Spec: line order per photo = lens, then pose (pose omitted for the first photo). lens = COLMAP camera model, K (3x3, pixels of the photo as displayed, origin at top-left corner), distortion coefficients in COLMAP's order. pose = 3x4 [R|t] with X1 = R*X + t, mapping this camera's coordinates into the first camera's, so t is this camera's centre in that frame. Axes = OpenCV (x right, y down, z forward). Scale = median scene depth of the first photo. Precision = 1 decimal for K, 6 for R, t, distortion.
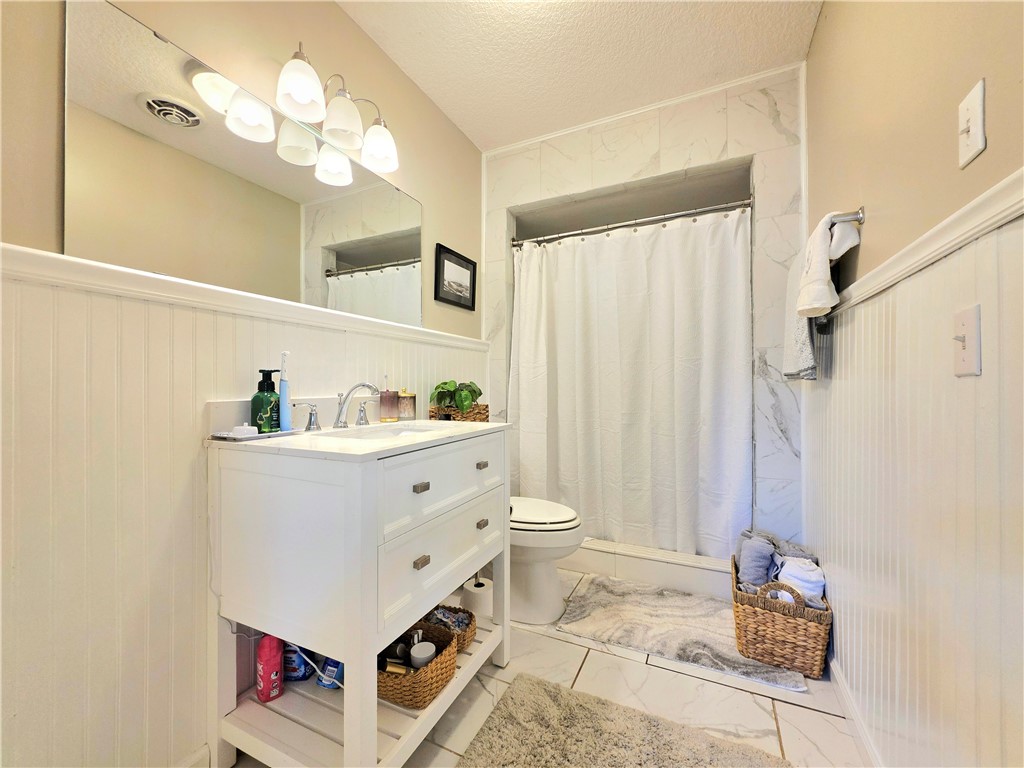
lens RADIAL K [[409.7, 0, 508.6], [0, 409.7, 381.9], [0, 0, 1]] dist [0.002338, 0.000020]
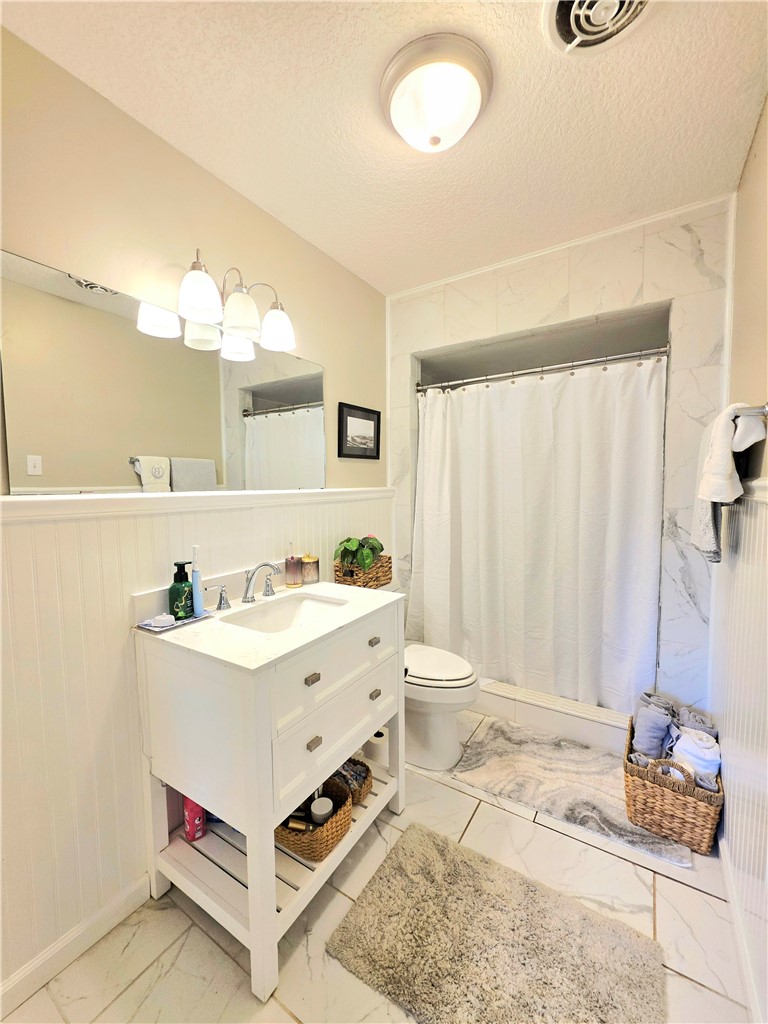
lens RADIAL K [[409.7, 0, 385.1], [0, 409.7, 508.8], [0, 0, 1]] dist [0.002338, 0.000020]
pose [[0.993290, -0.001077, -0.115646, 0.070715], [0.009610, 0.997267, 0.073251, -0.180214], [0.115251, -0.073871, 0.990586, -0.029727]]
